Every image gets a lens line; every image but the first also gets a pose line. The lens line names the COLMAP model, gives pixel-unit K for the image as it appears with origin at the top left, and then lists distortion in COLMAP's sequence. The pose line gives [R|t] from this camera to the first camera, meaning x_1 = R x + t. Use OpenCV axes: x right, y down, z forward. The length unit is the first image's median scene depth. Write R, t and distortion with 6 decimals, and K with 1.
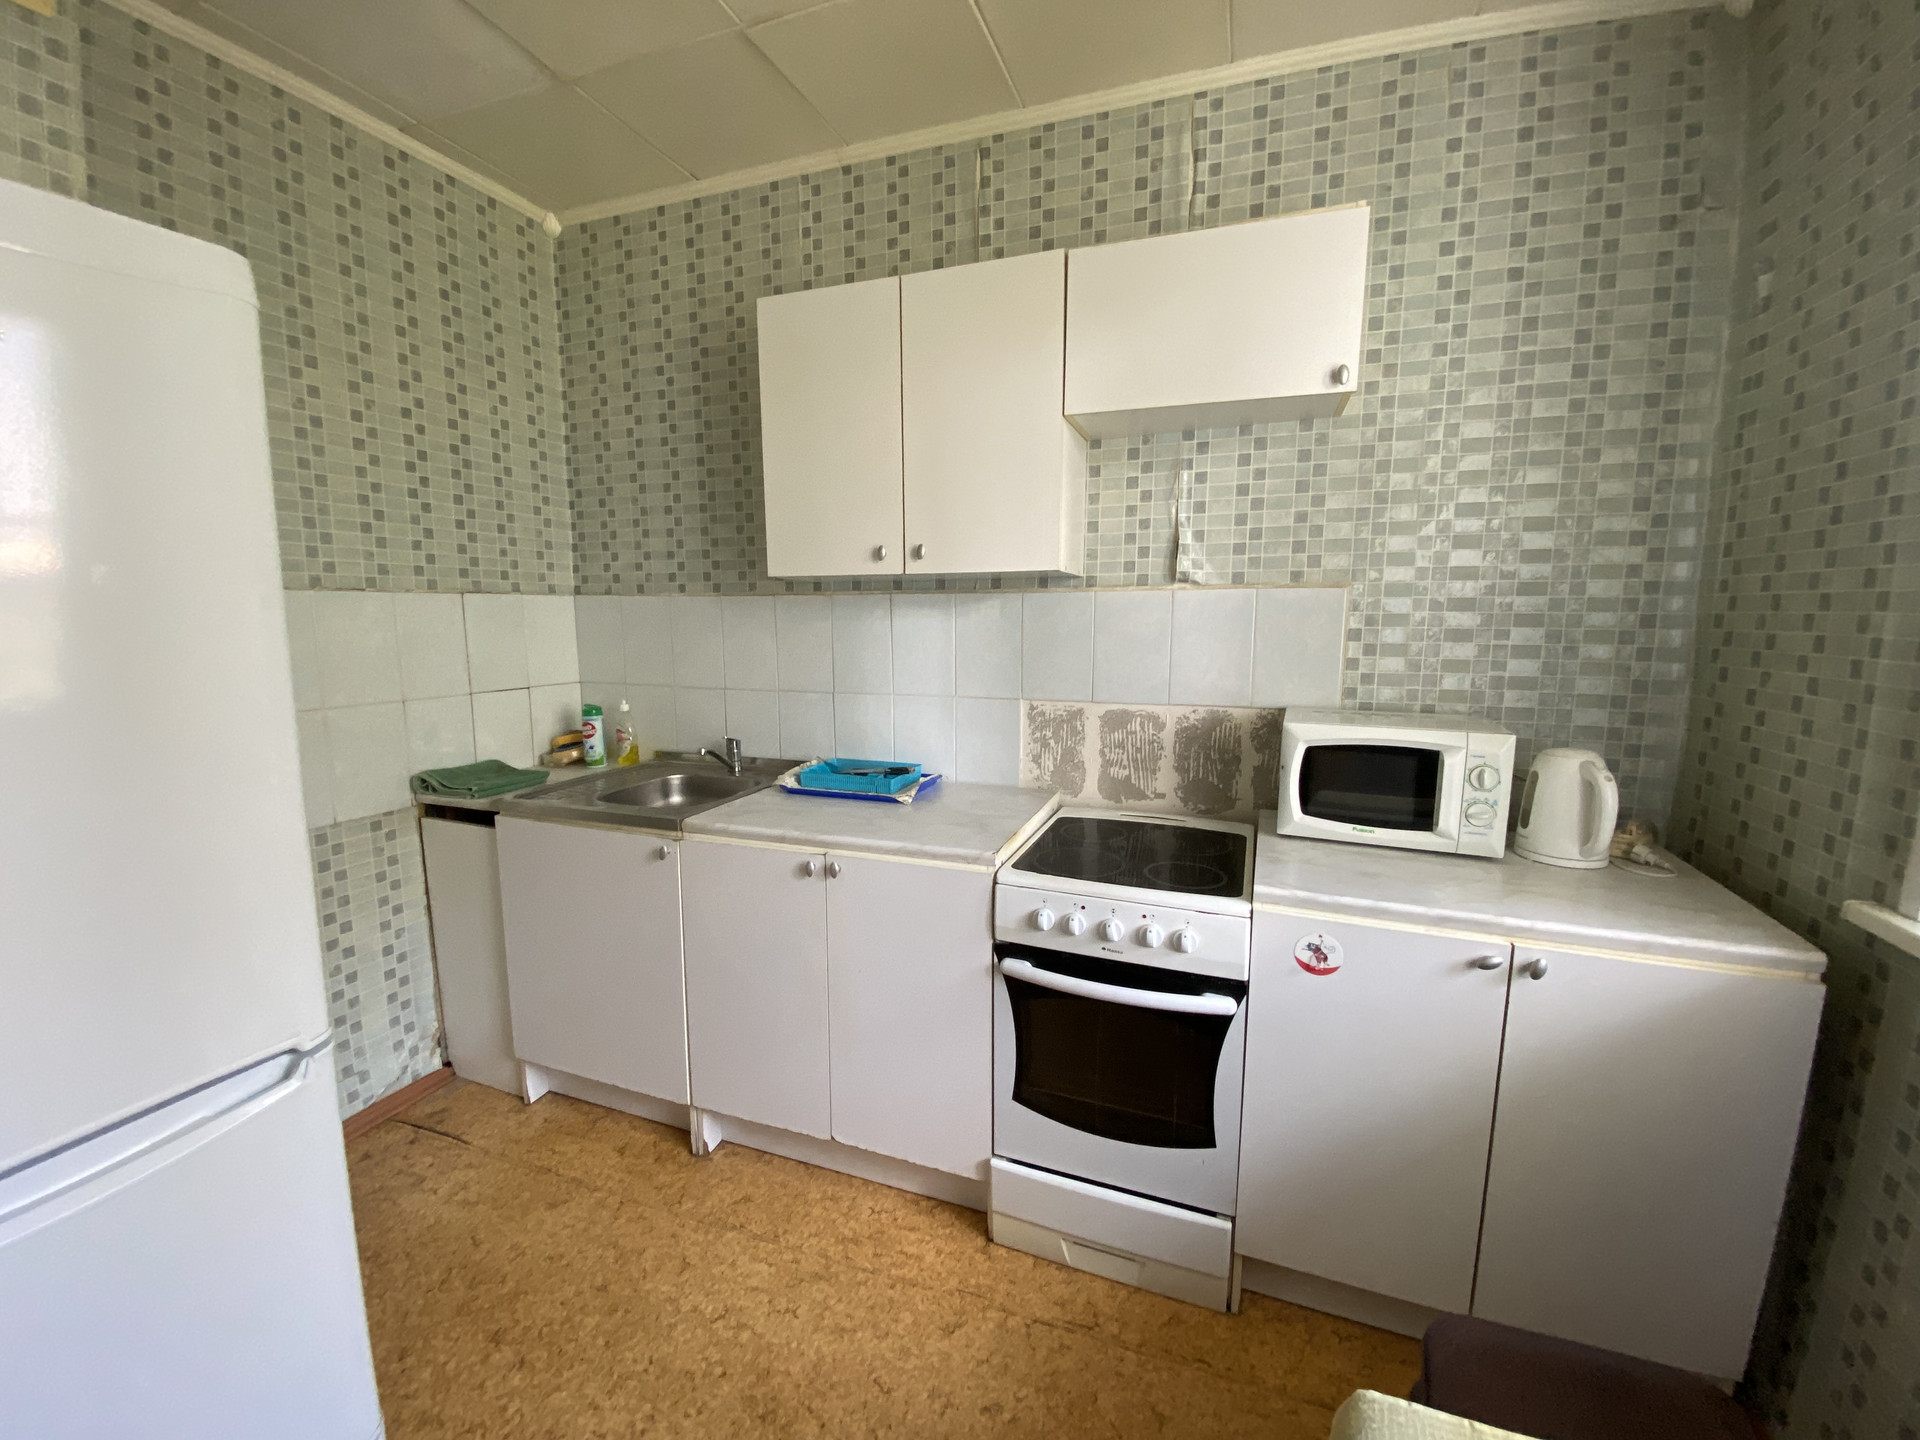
lens RADIAL K [[772.8, 0, 961.7], [0, 772.8, 717.6], [0, 0, 1]] dist [0.005165, -0.012564]
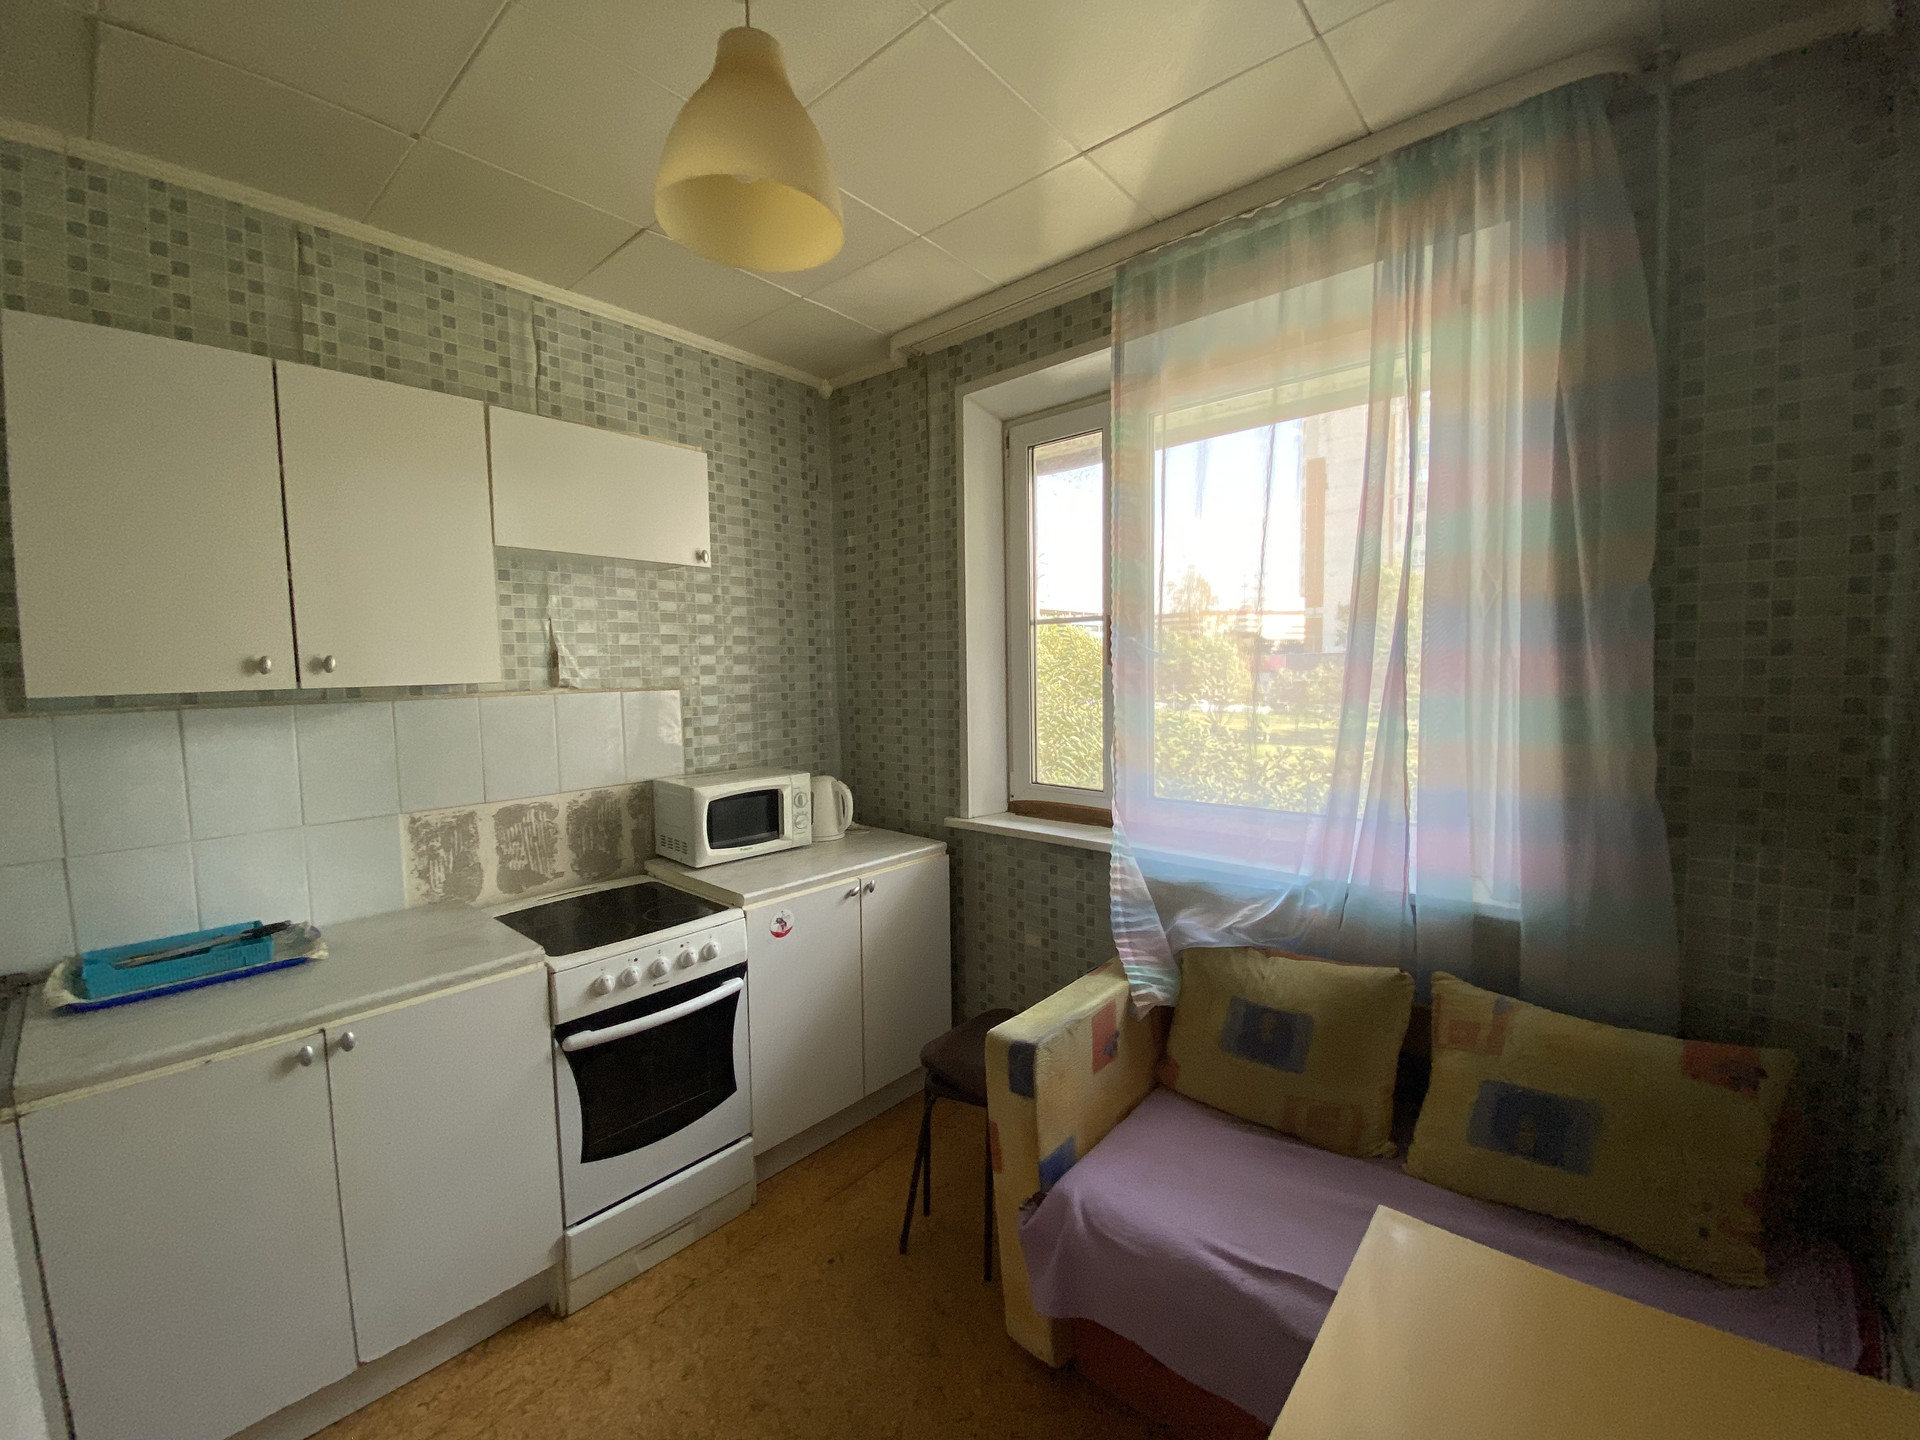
lens RADIAL K [[772.8, 0, 970.9], [0, 772.8, 712.5], [0, 0, 1]] dist [0.005165, -0.012564]
pose [[0.349124, -0.065591, 0.934778, -0.661965], [0.145385, 0.989260, 0.015115, -0.072212], [-0.925730, 0.130626, 0.354911, 0.006331]]
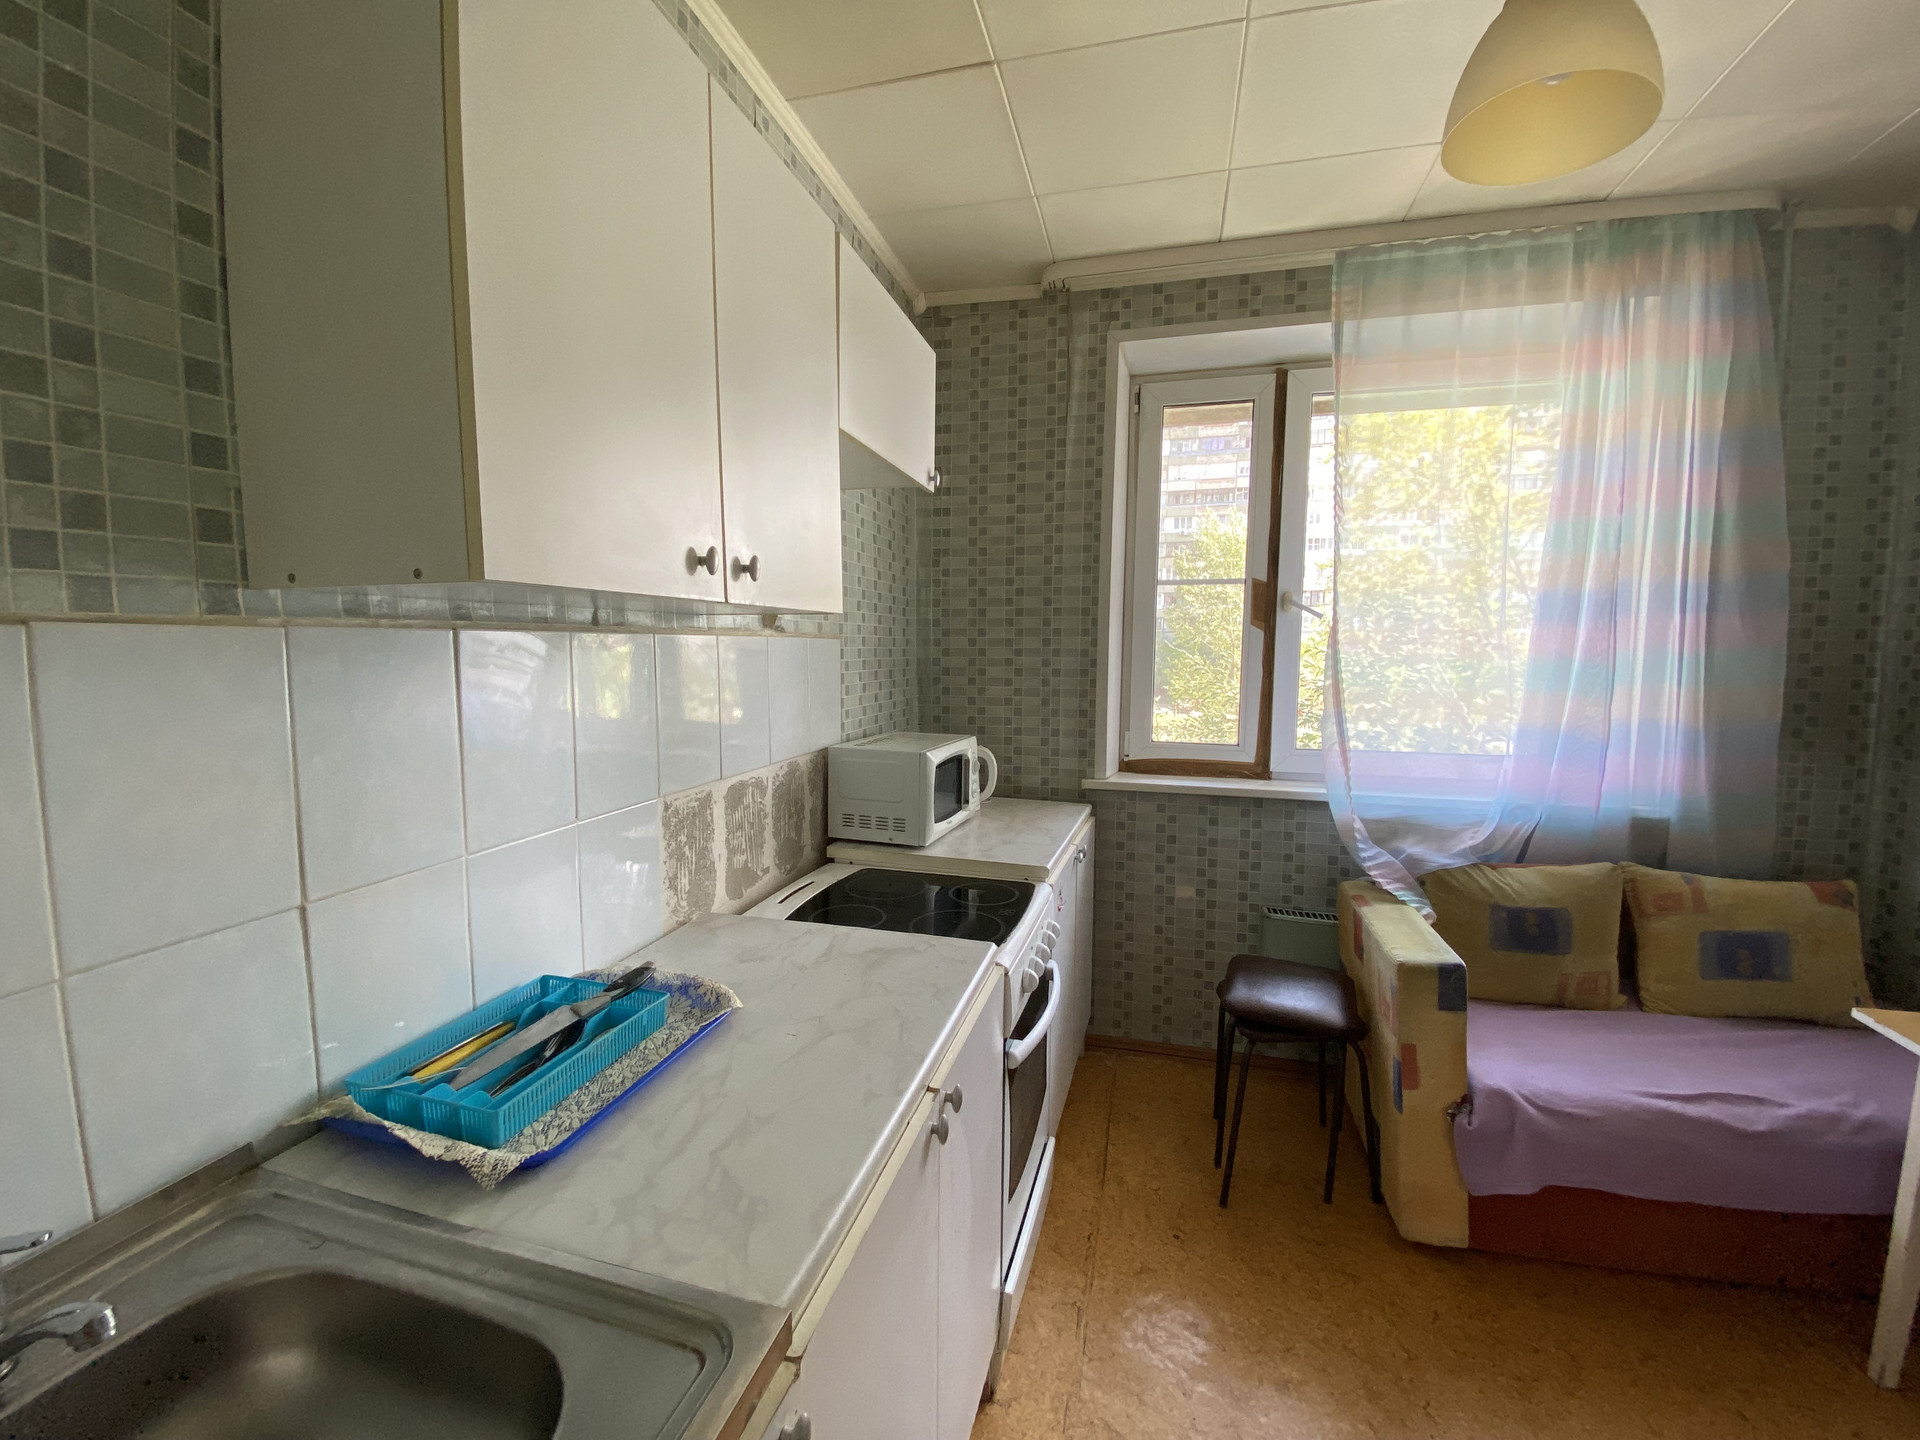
lens RADIAL K [[772.8, 0, 956.8], [0, 772.8, 716.0], [0, 0, 1]] dist [0.005165, -0.012564]
pose [[-0.094319, -0.089779, 0.991486, -0.698510], [0.126970, 0.986707, 0.101425, -0.150728], [-0.987412, 0.135455, -0.081666, 0.956830]]
